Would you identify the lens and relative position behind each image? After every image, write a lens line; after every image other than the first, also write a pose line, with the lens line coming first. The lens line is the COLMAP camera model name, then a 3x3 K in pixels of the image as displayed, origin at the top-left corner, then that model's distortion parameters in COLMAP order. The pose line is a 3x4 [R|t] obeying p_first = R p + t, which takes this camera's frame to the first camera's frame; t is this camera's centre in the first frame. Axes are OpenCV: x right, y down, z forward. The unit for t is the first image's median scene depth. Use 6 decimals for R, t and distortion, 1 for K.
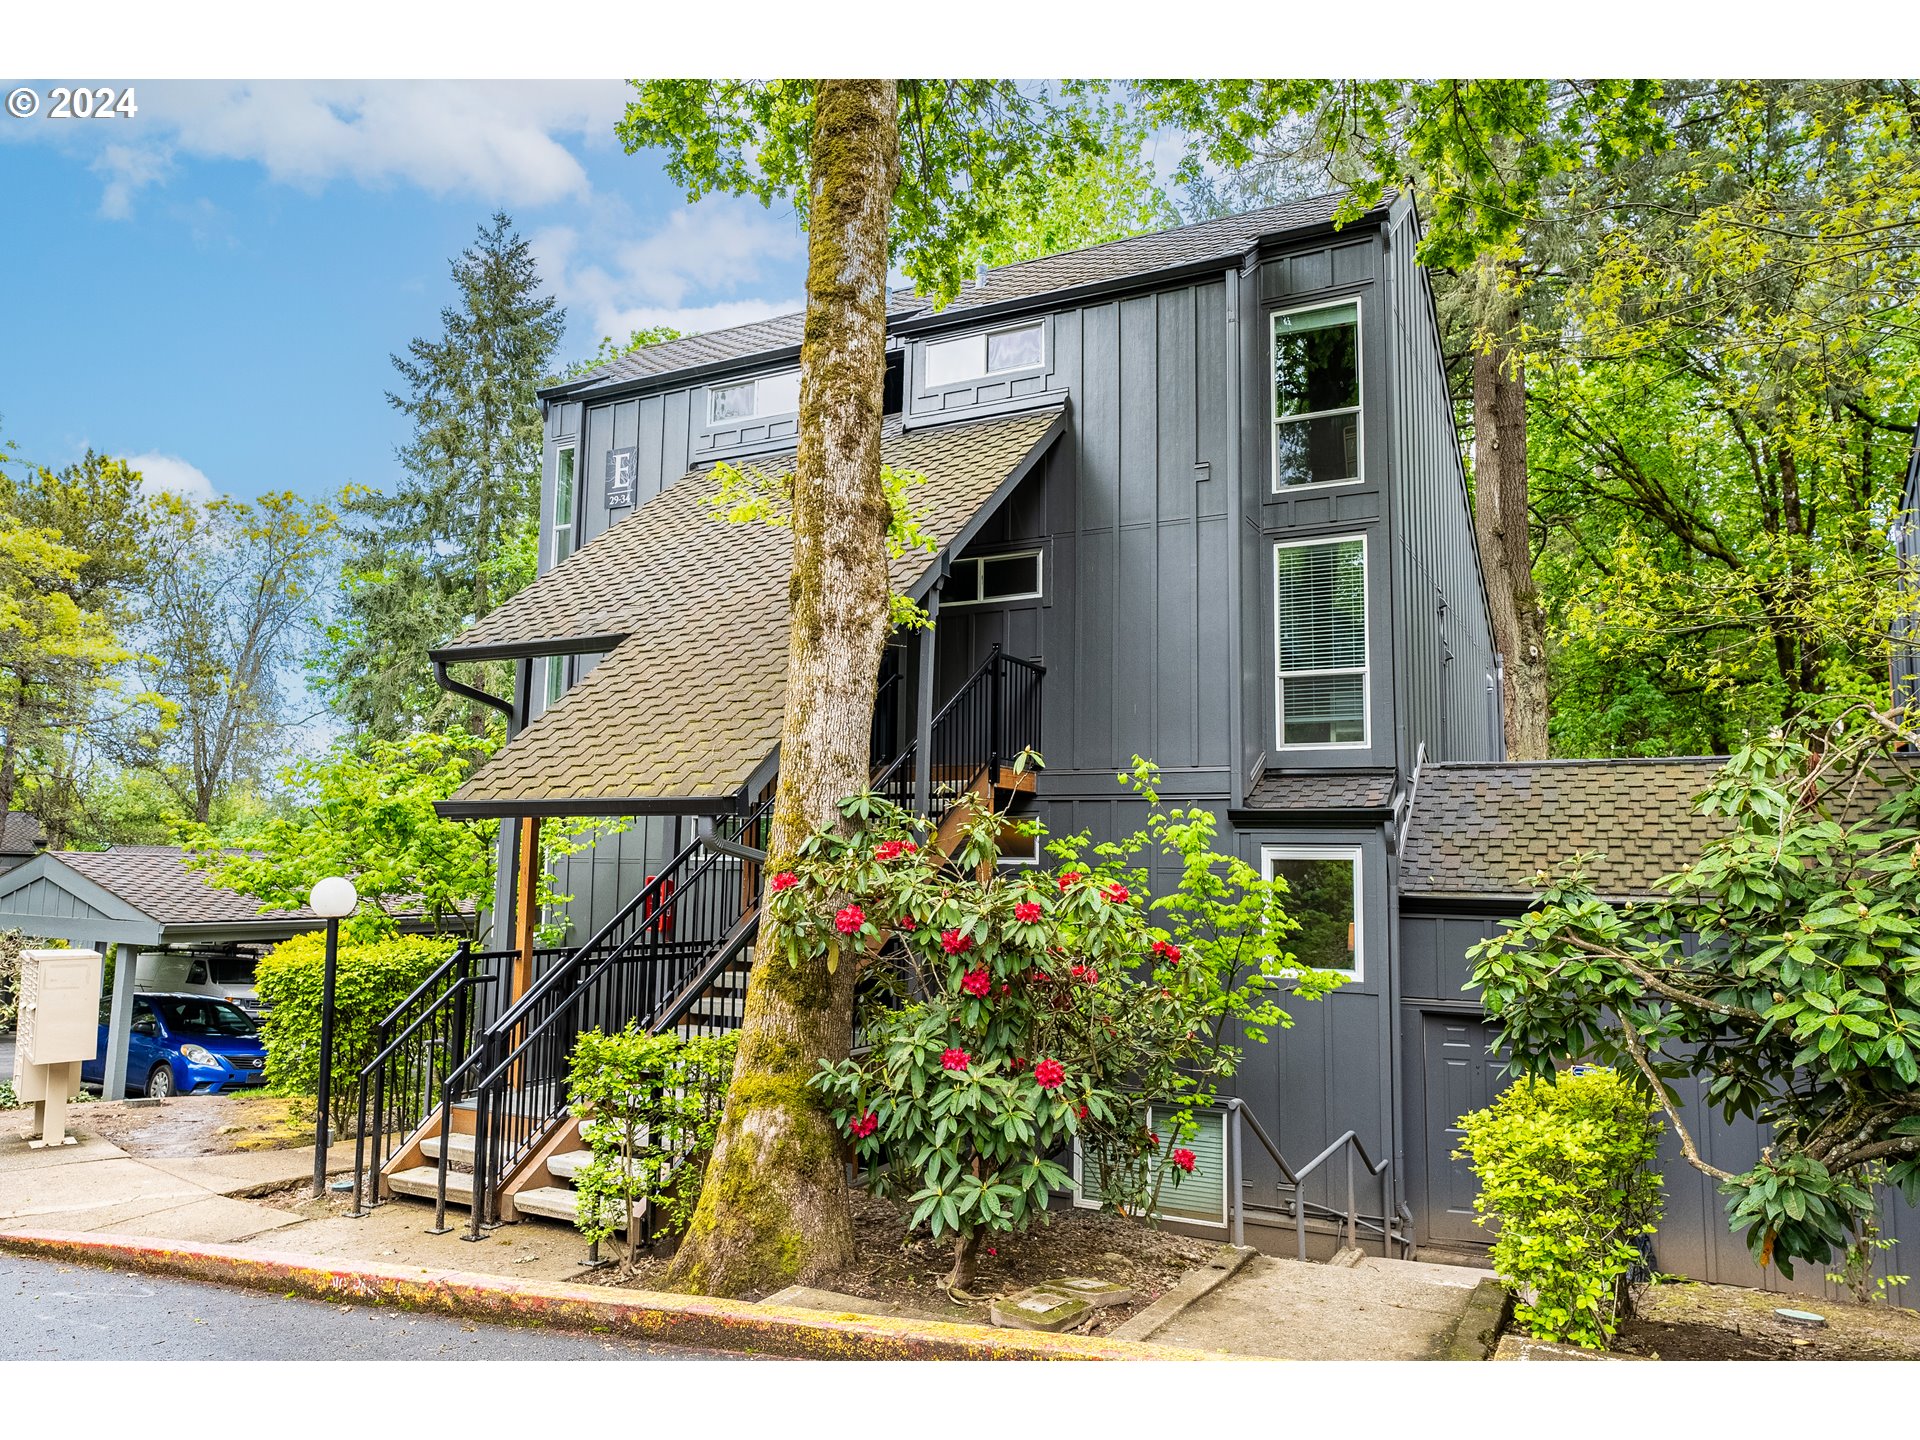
lens RADIAL K [[1310.6, 0, 960.0], [0, 1310.6, 720.0], [0, 0, 1]] dist [0.001700, 0.000024]
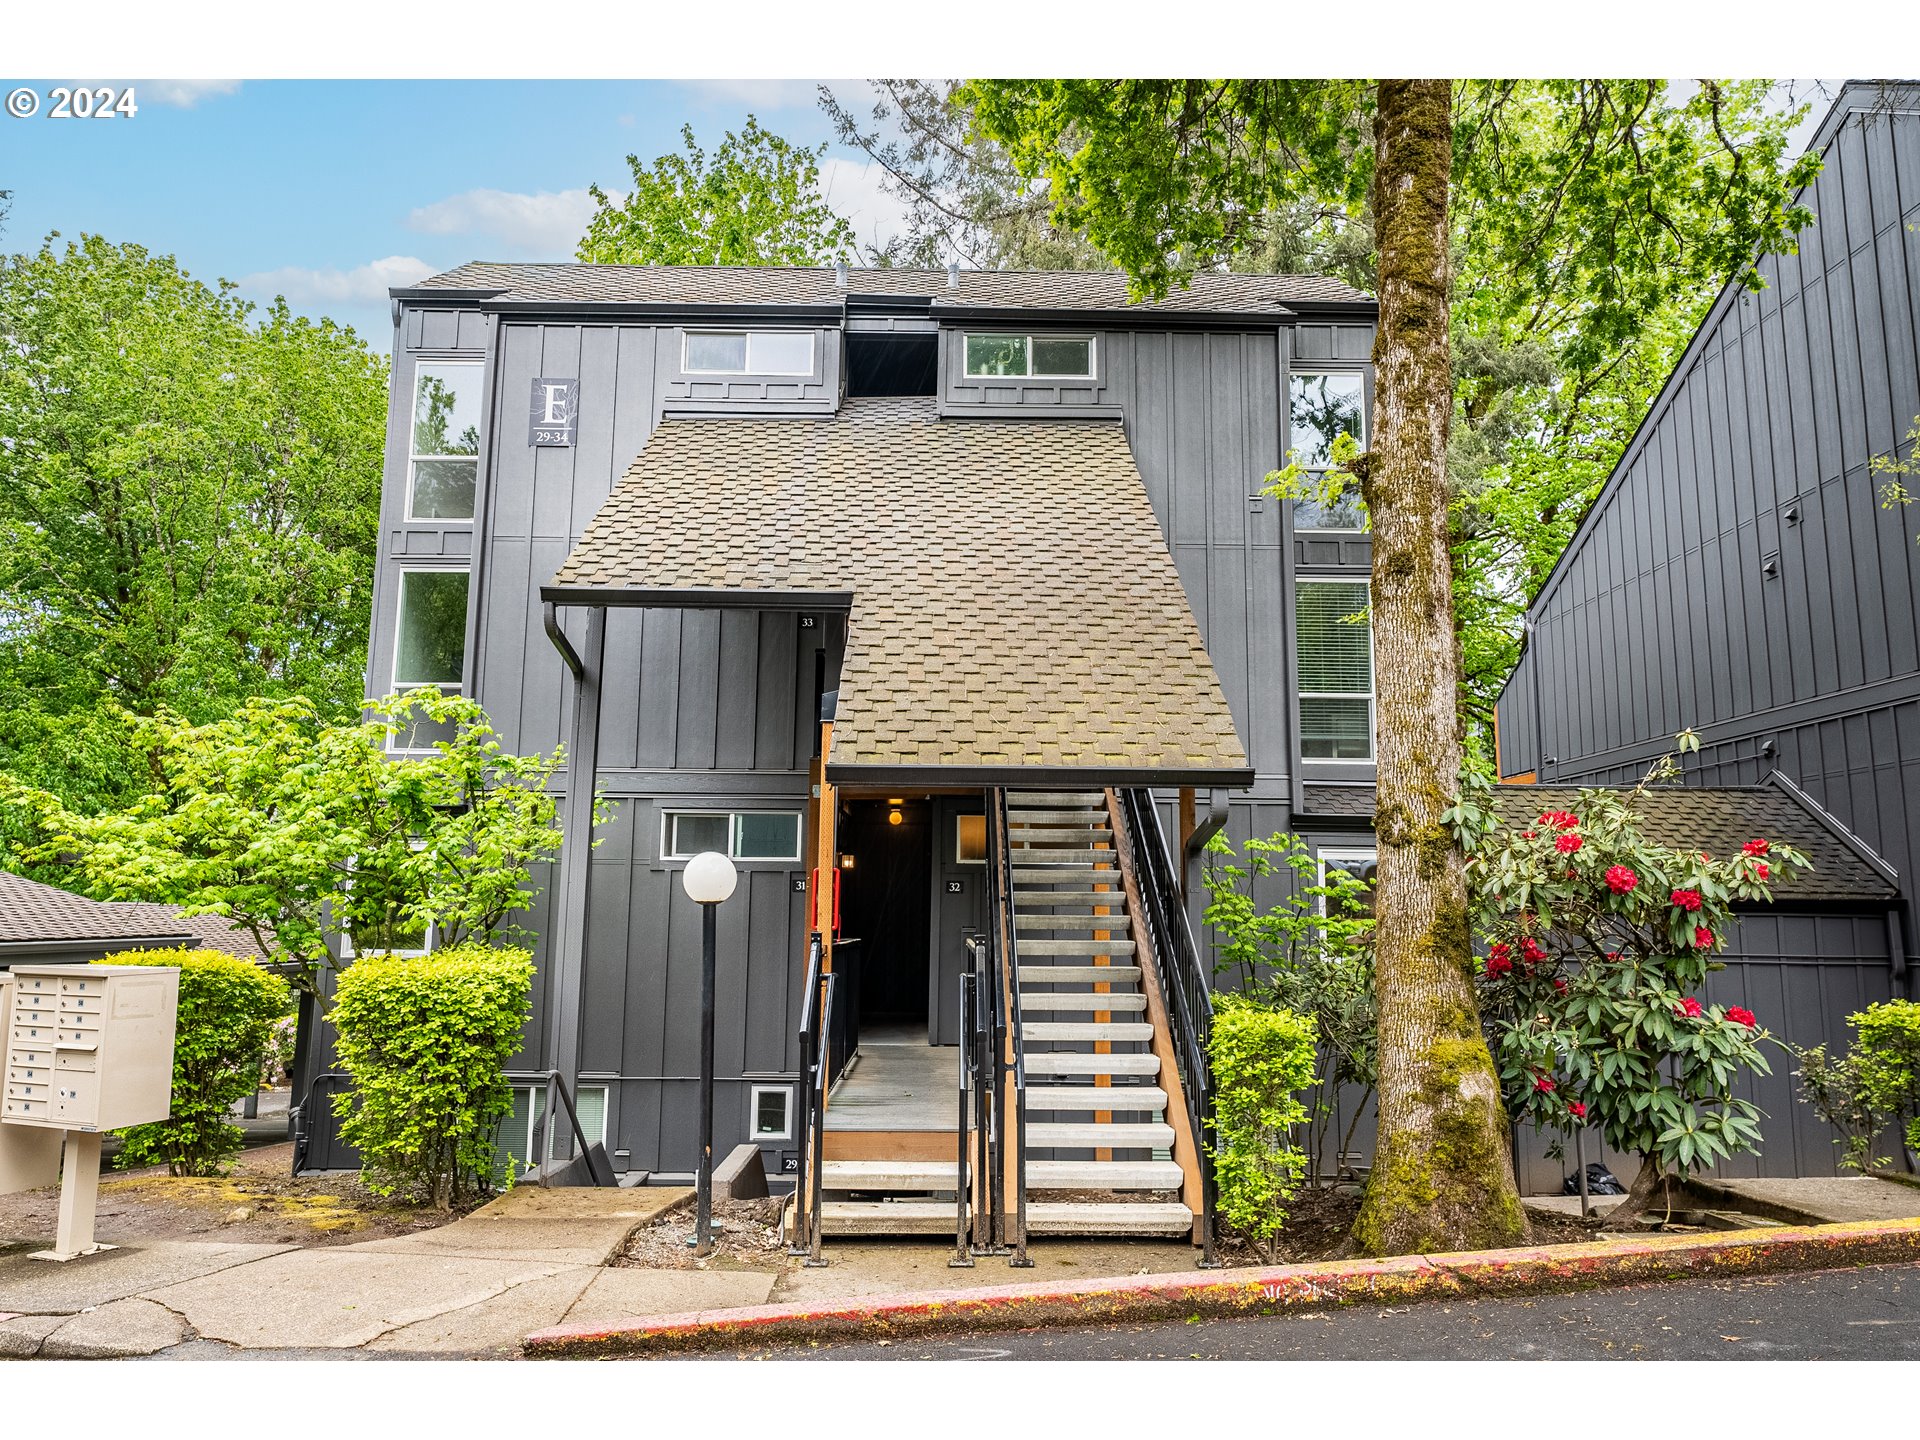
lens RADIAL K [[1310.6, 0, 960.0], [0, 1310.6, 720.0], [0, 0, 1]] dist [0.001700, 0.000024]
pose [[0.876184, 0.064729, 0.477611, -0.891753], [-0.050832, 0.997825, -0.041980, 0.079135], [-0.479289, 0.012505, 0.877568, 0.269482]]
